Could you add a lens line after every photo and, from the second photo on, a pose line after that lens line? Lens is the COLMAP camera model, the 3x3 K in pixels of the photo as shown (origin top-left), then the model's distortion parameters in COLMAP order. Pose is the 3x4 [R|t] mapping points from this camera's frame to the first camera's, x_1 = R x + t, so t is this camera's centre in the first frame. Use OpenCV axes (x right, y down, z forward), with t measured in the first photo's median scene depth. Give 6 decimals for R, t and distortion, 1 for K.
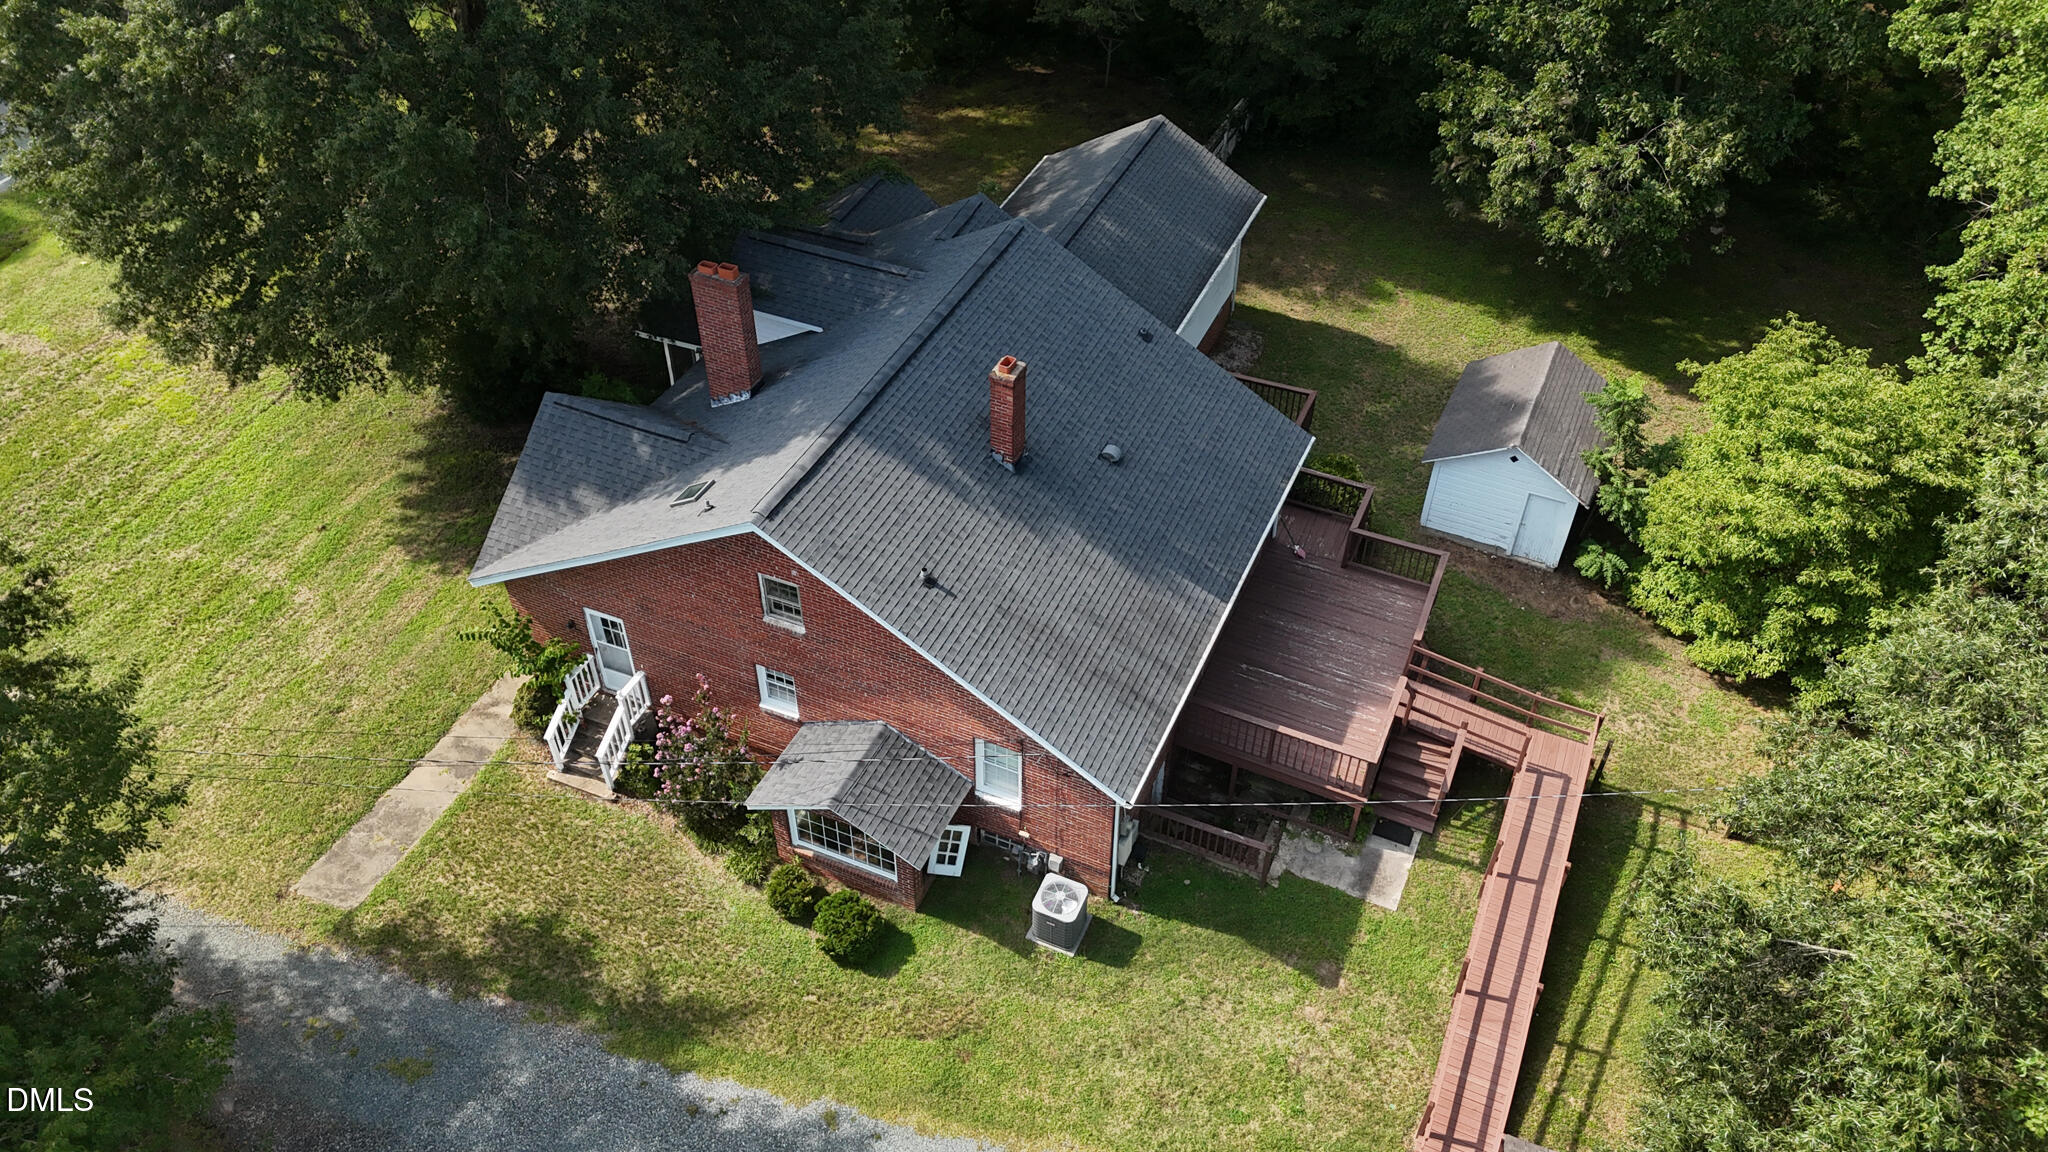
lens RADIAL K [[1481.2, 0, 1014.5], [0, 1481.2, 649.2], [0, 0, 1]] dist [0.006734, 0.001746]
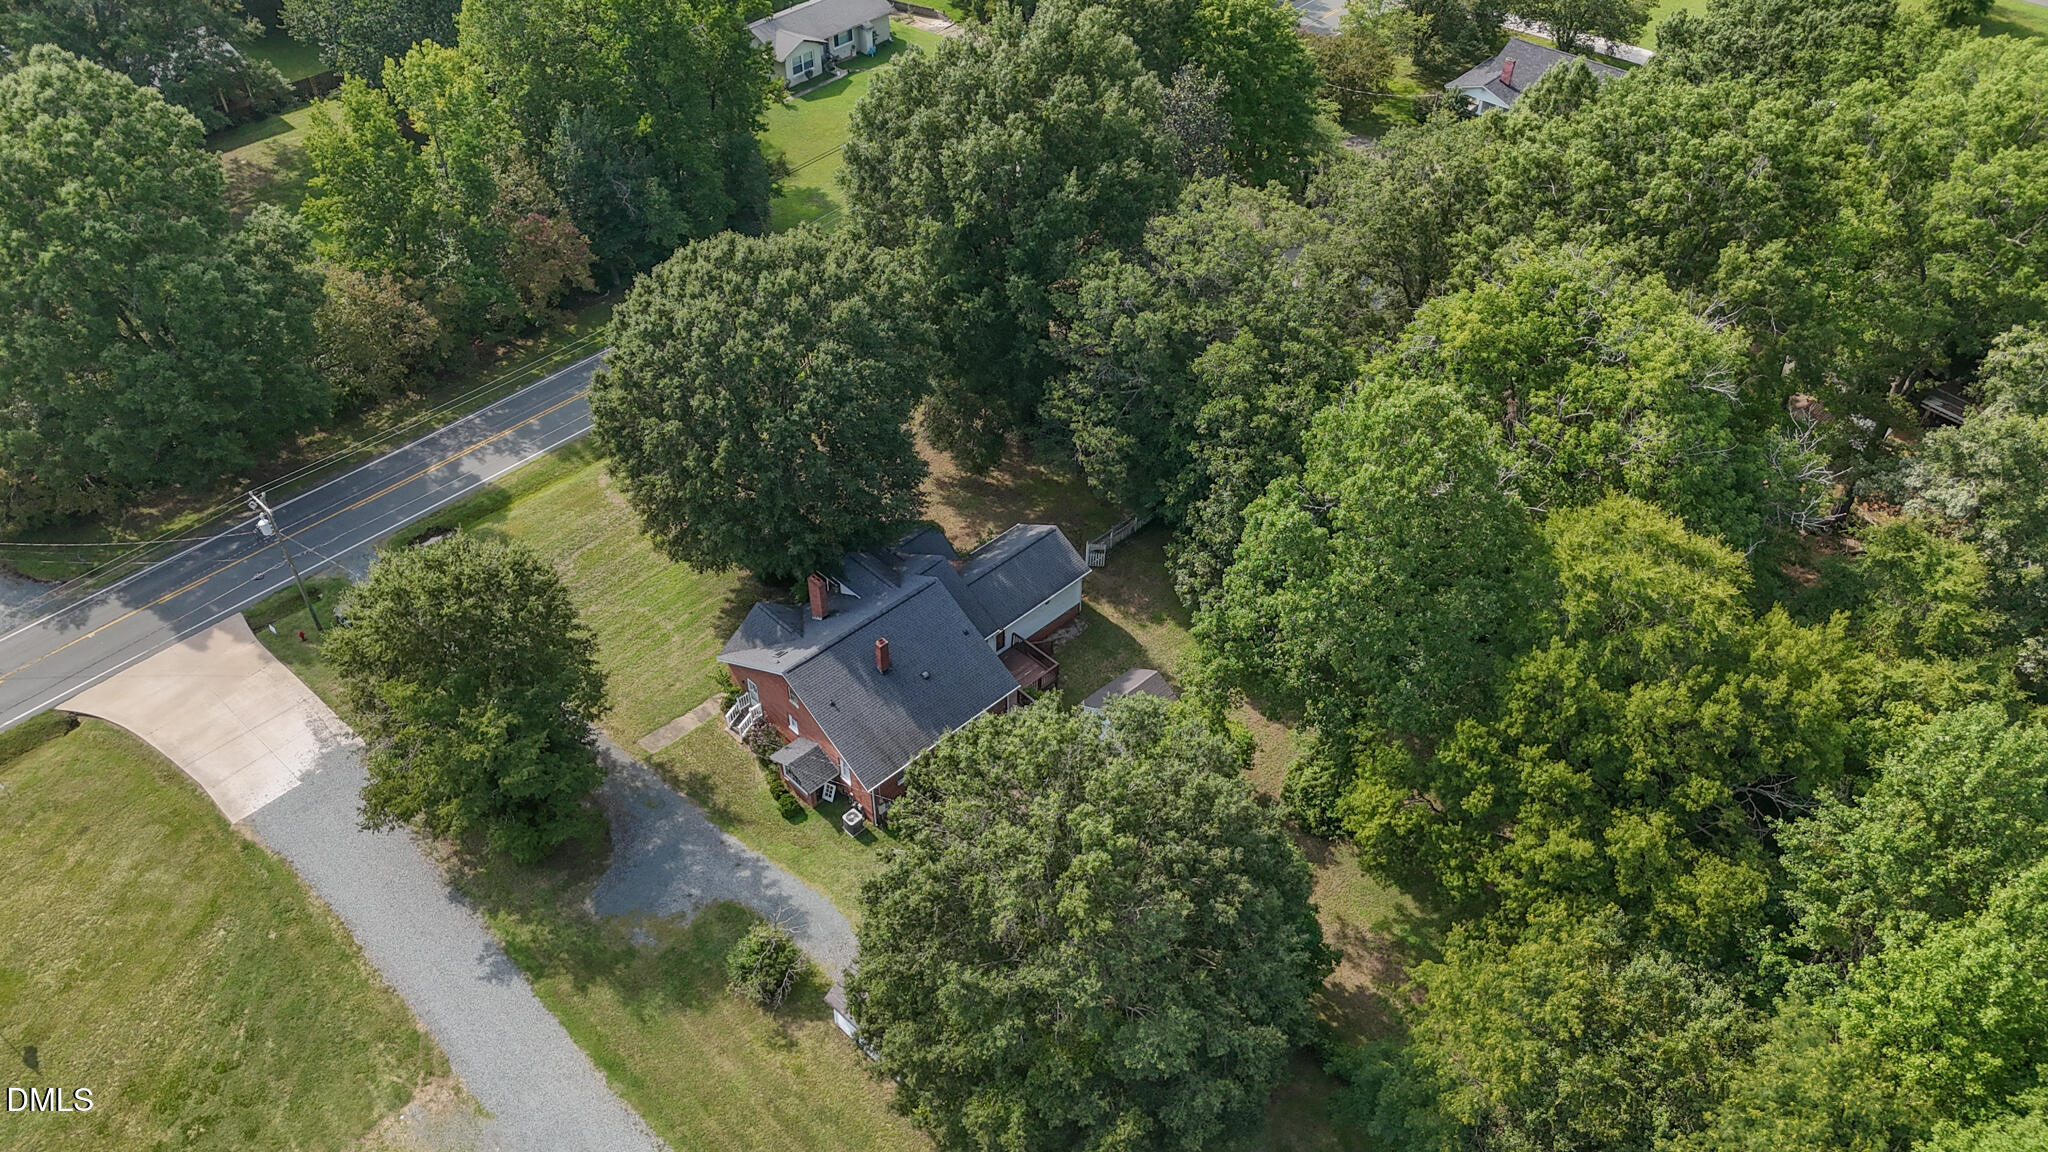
lens RADIAL K [[1508.9, 0, 1024.0], [0, 1508.9, 576.0], [0, 0, 1]] dist [0.004194, 0.000175]
pose [[0.925381, 0.249502, -0.285338, 1.061283], [-0.263638, 0.964552, -0.011593, -0.344878], [0.272331, 0.085954, 0.958357, -1.809755]]
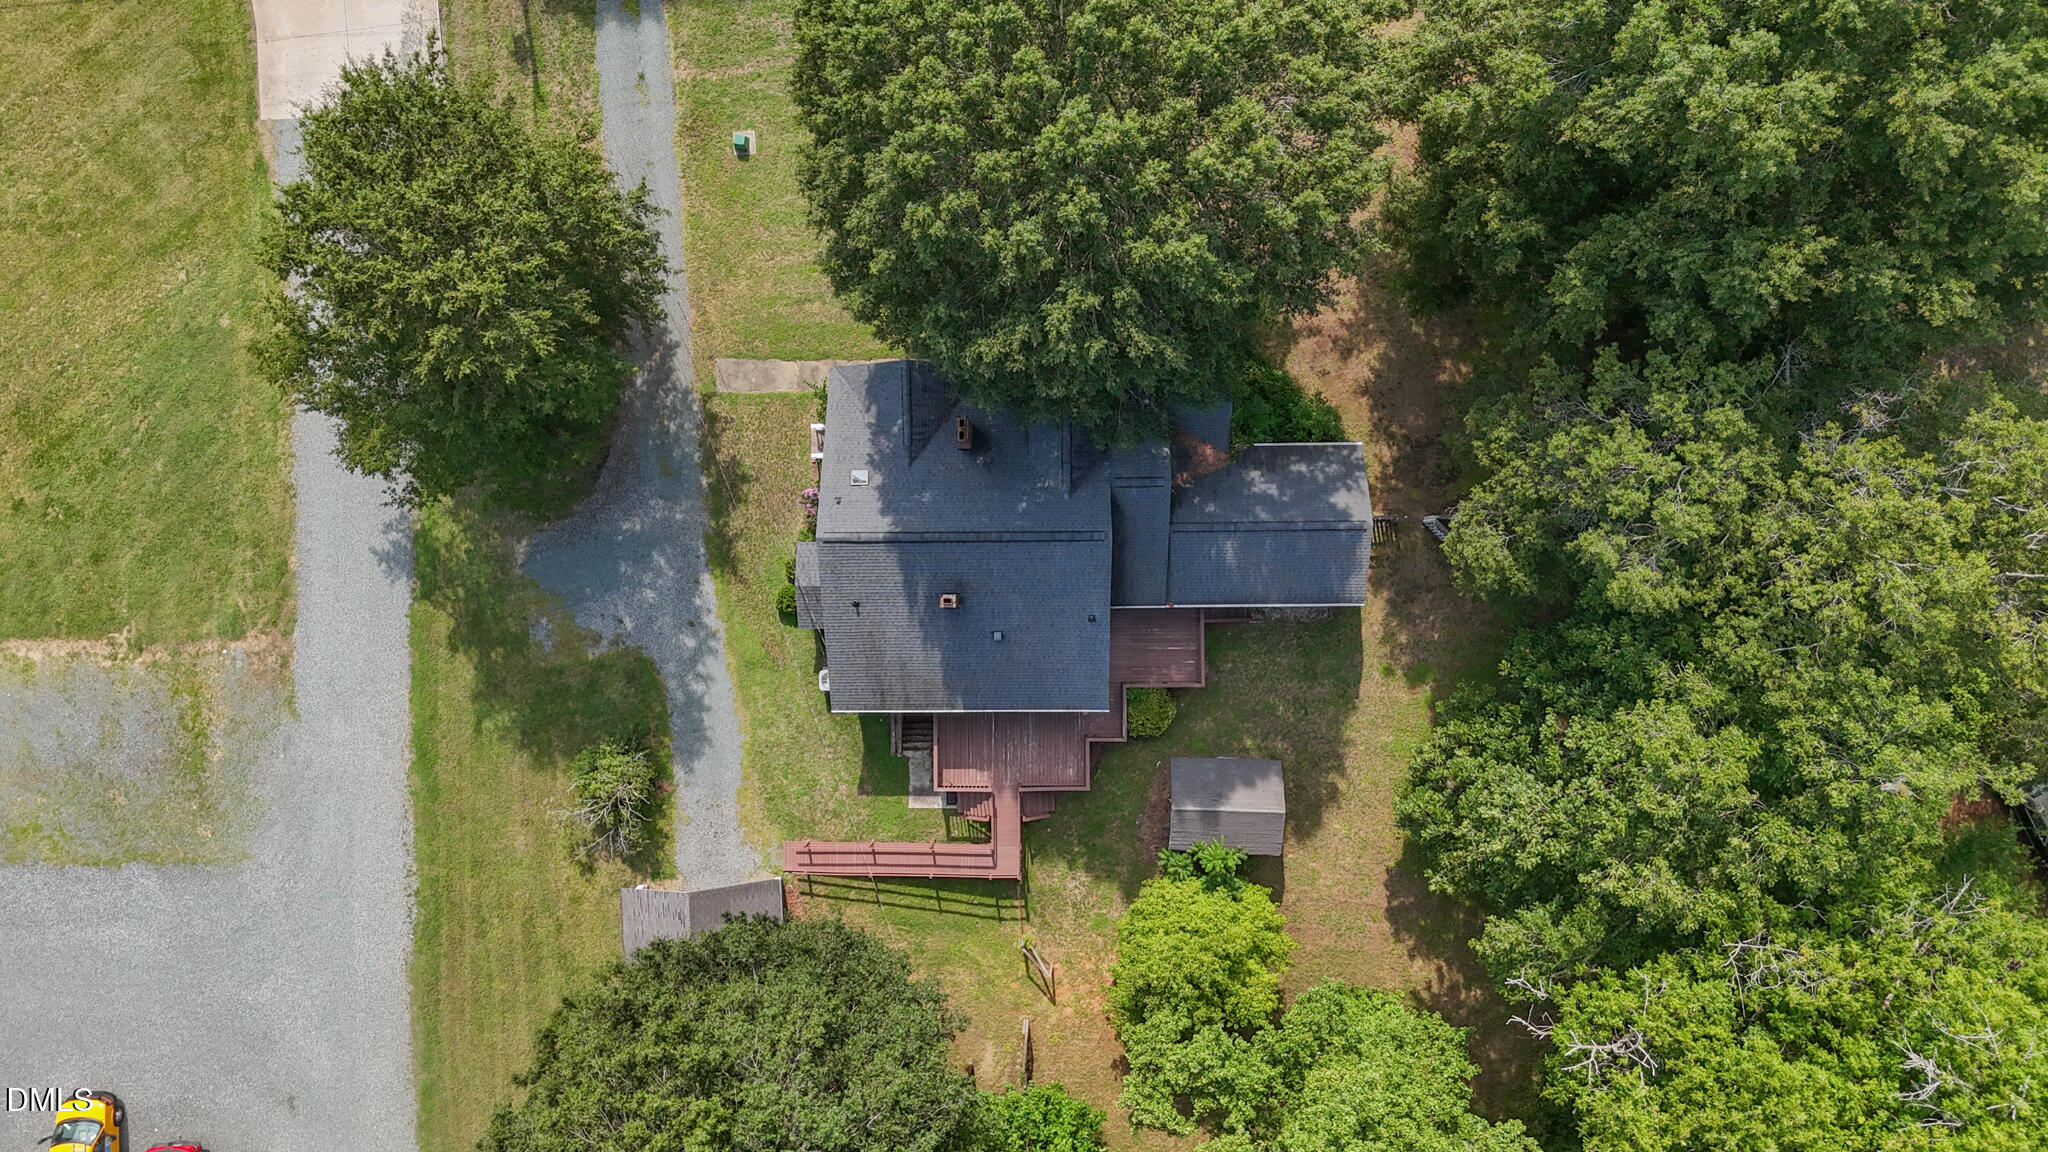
lens RADIAL K [[1508.9, 0, 1024.0], [0, 1508.9, 576.0], [0, 0, 1]] dist [0.004194, 0.000175]
pose [[0.404391, 0.914571, -0.005203, 0.016737], [-0.638543, 0.286405, 0.714307, -1.687897], [0.654775, -0.285537, 0.699813, -0.394877]]
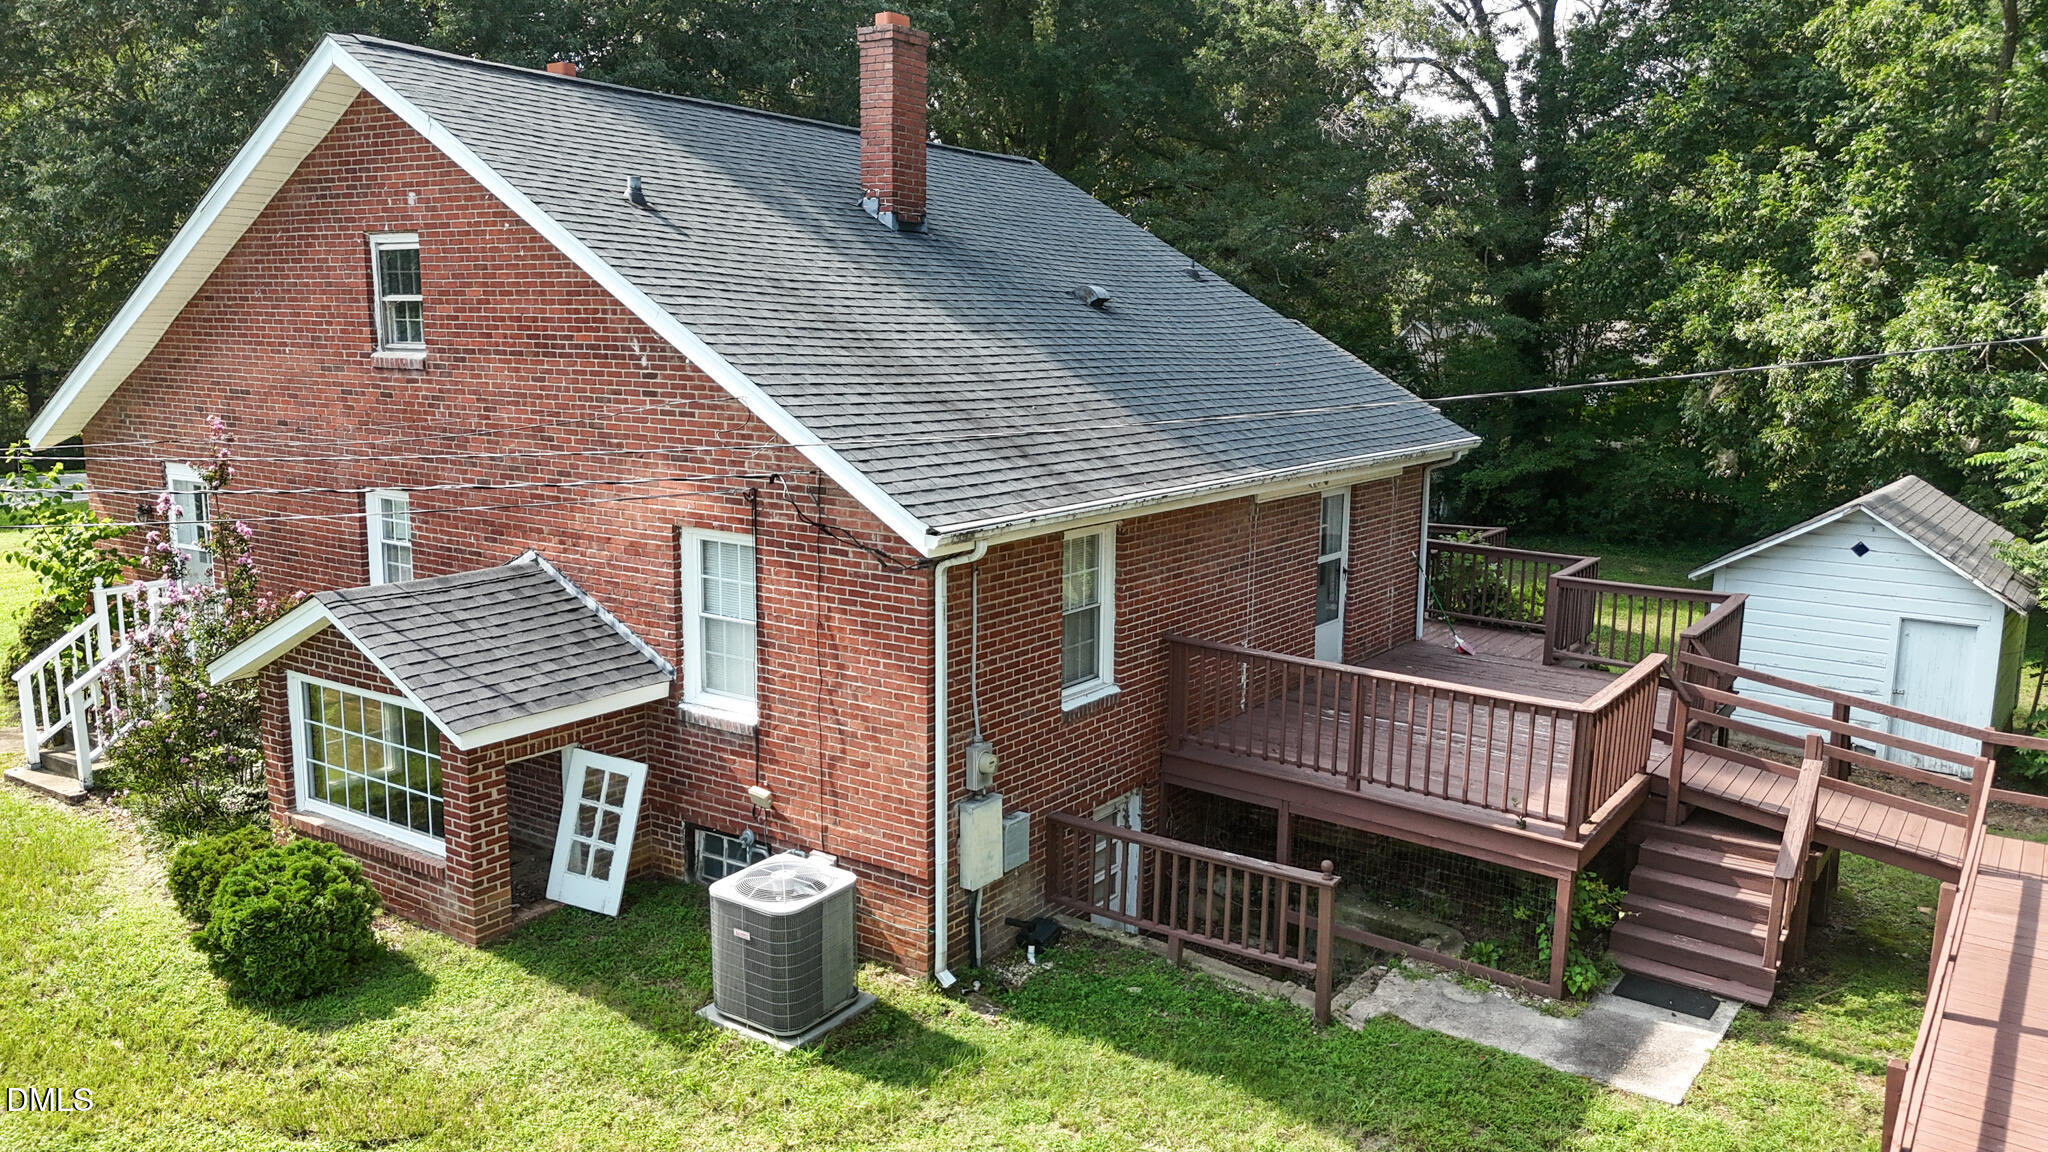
lens RADIAL K [[1557.0, 0, 994.4], [0, 1557.0, 582.3], [0, 0, 1]] dist [0.008203, 0.000170]
pose [[0.980106, 0.054800, -0.190760, 0.157003], [-0.152501, 0.823063, -0.547093, 0.310090], [0.127027, 0.565301, 0.815046, 0.587990]]
